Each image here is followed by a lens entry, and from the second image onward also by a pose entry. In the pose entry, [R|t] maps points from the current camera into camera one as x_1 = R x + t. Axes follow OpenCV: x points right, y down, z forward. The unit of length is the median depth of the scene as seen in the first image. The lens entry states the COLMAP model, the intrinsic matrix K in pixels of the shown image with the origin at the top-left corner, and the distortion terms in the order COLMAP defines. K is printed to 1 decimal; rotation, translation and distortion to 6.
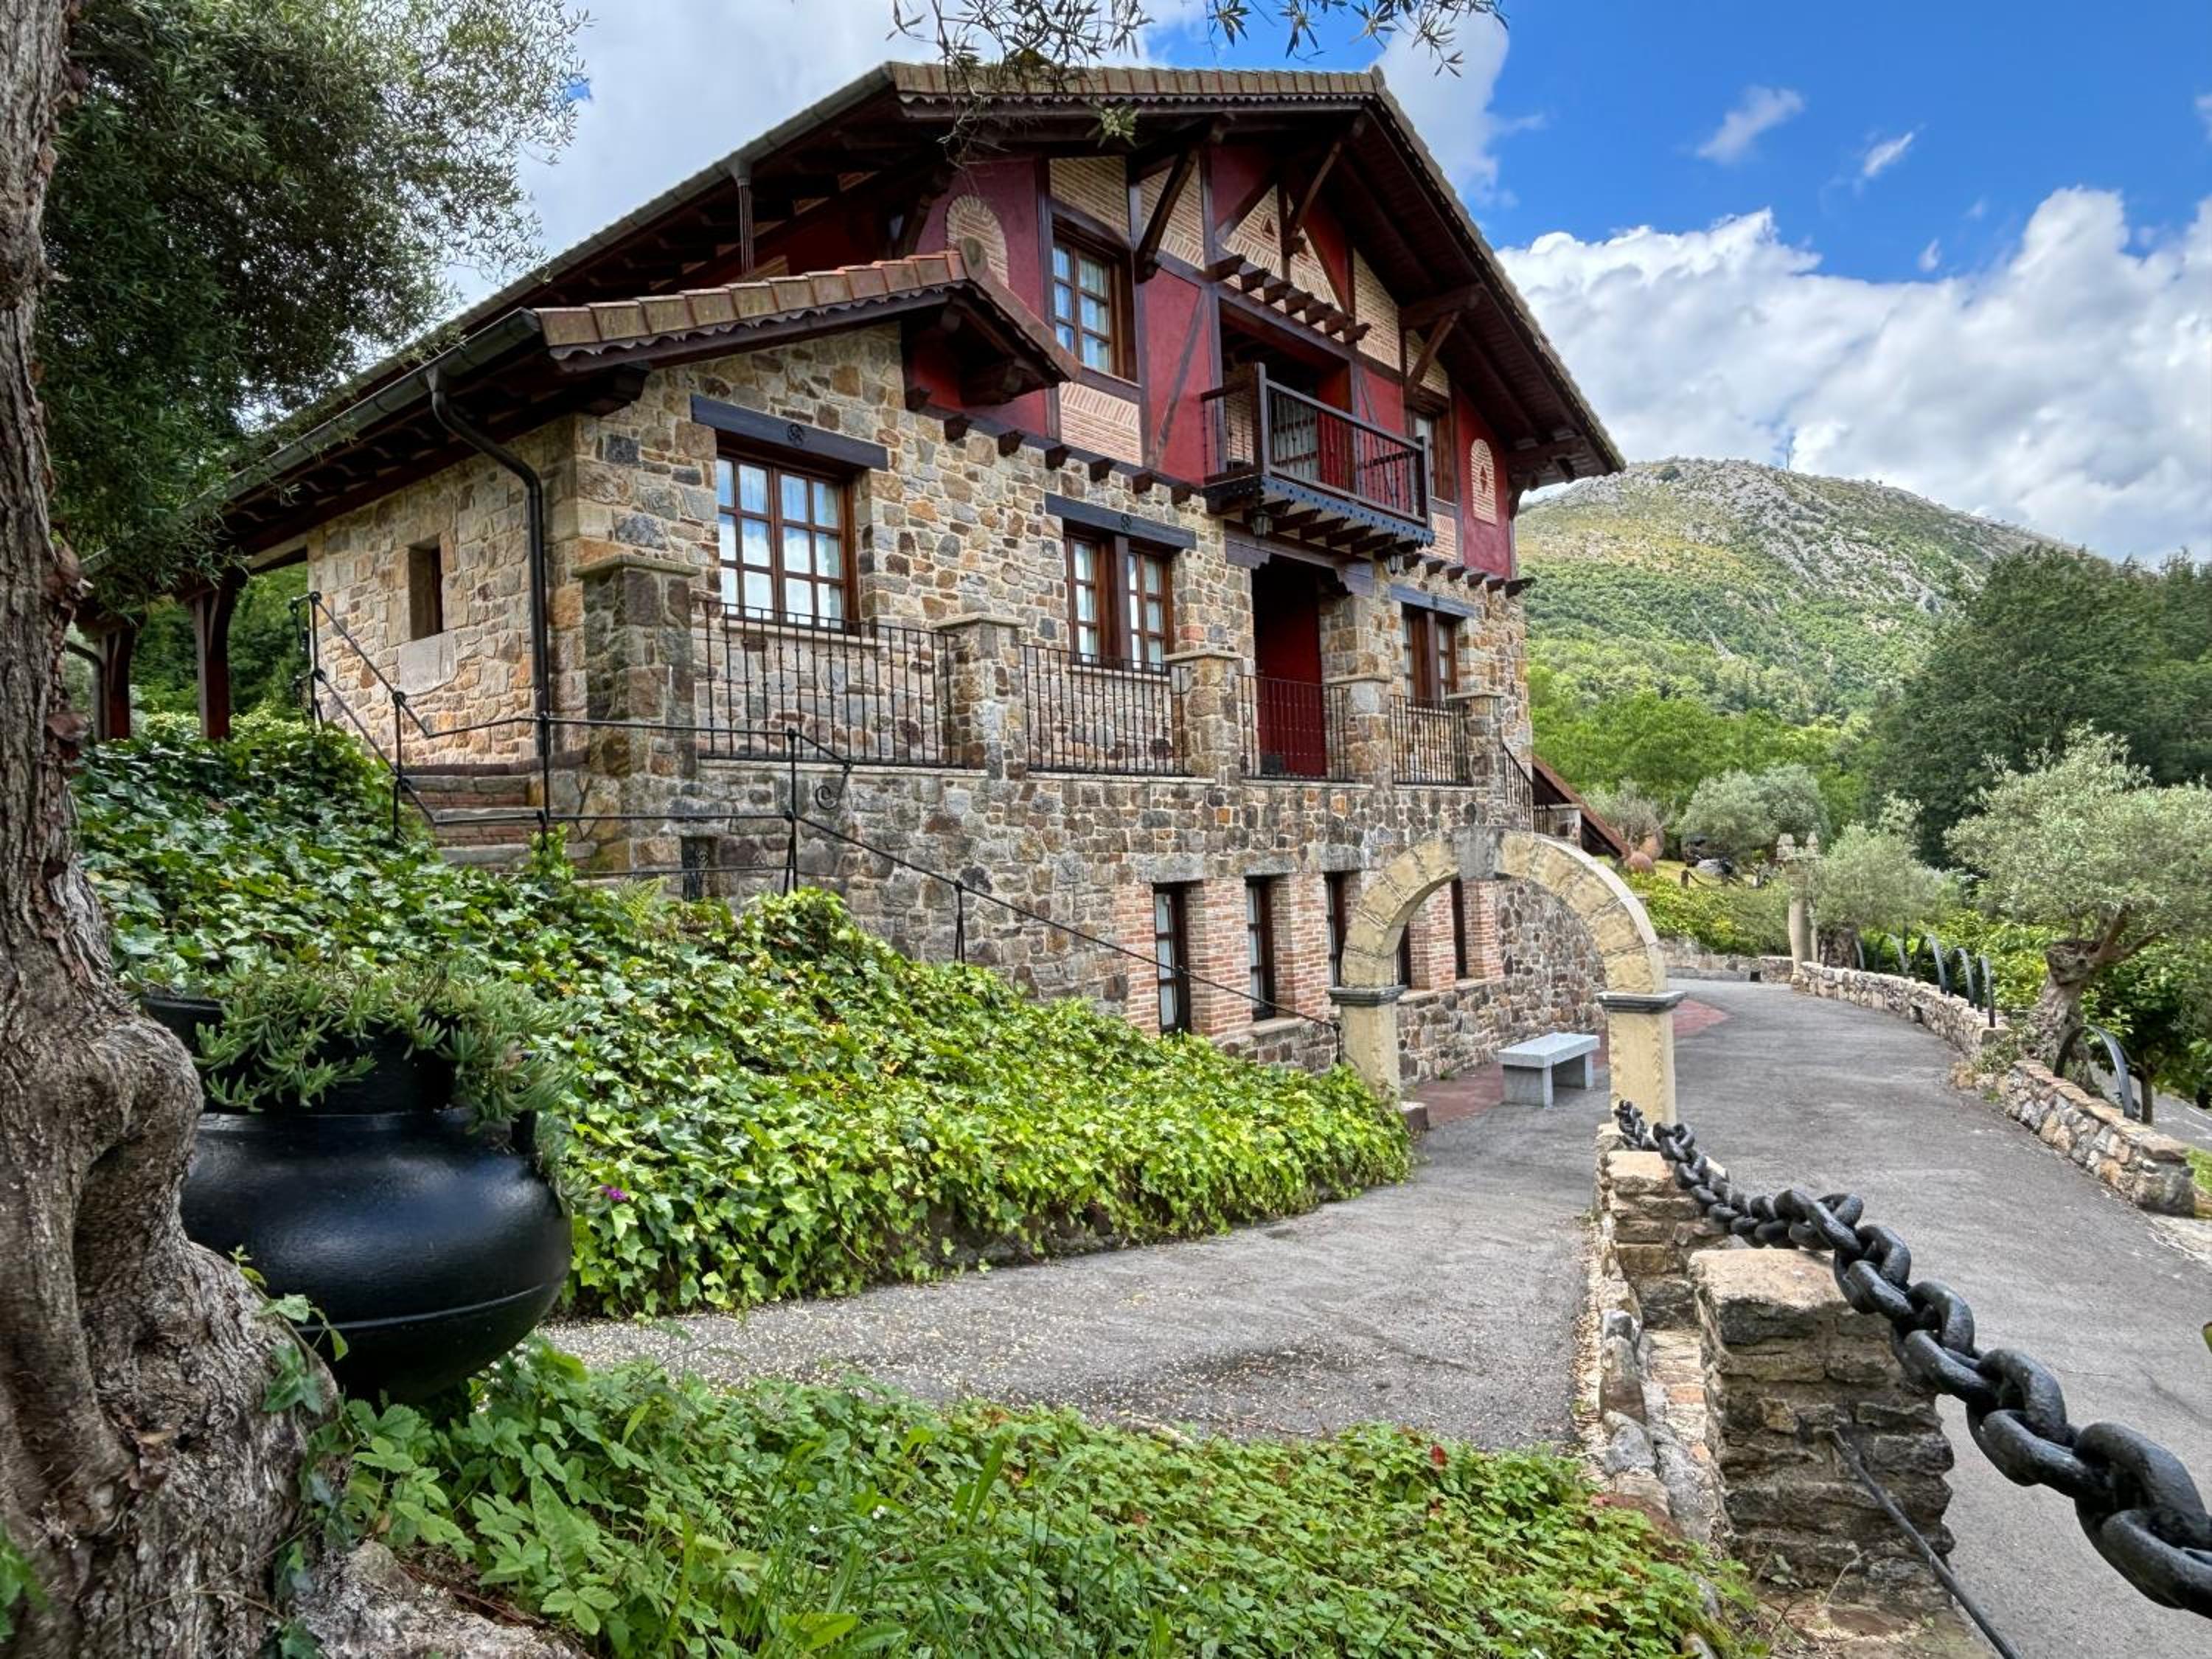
lens RADIAL K [[1695.0, 0, 1104.6], [0, 1695.0, 846.9], [0, 0, 1]] dist [0.003980, -0.000774]
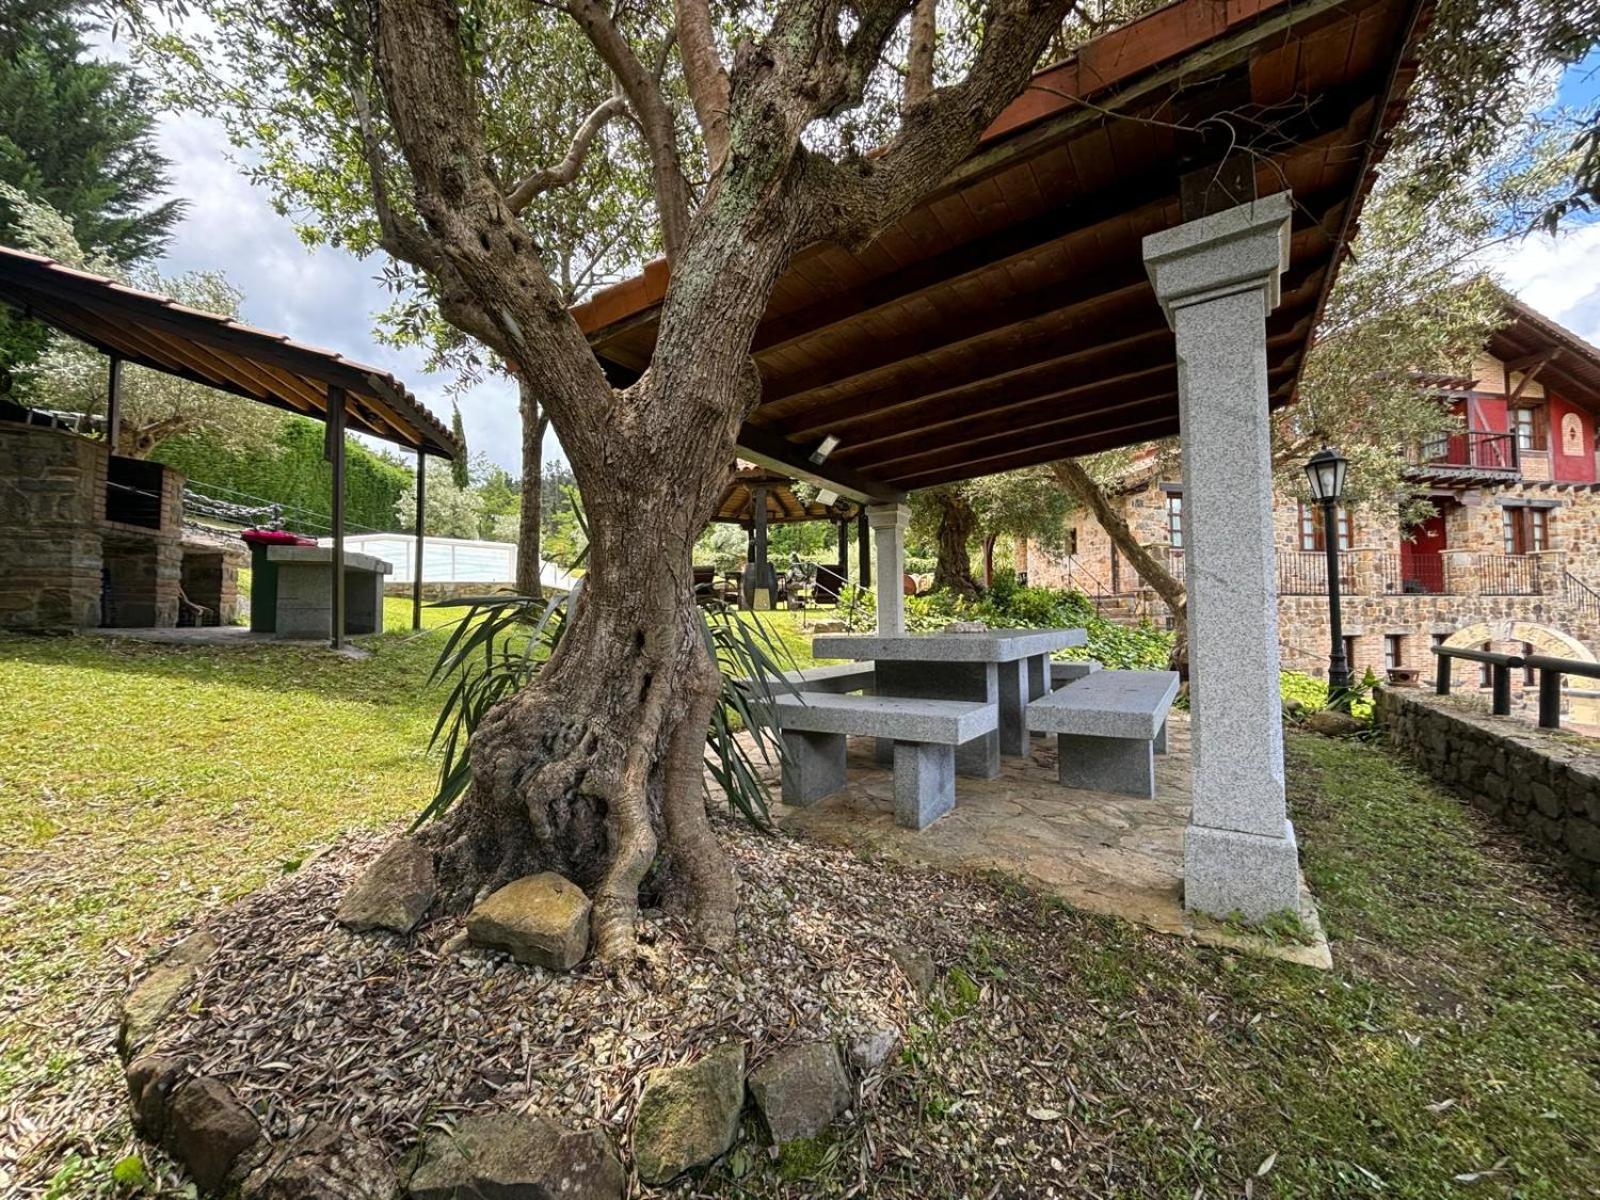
lens RADIAL K [[660.3, 0, 804.3], [0, 660.3, 596.1], [0, 0, 1]] dist [0.000691, -0.000217]
pose [[0.785366, 0.016400, -0.618815, 0.008325], [-0.025590, 0.999655, -0.005984, -0.008785], [0.618503, 0.020535, 0.785514, -0.233304]]
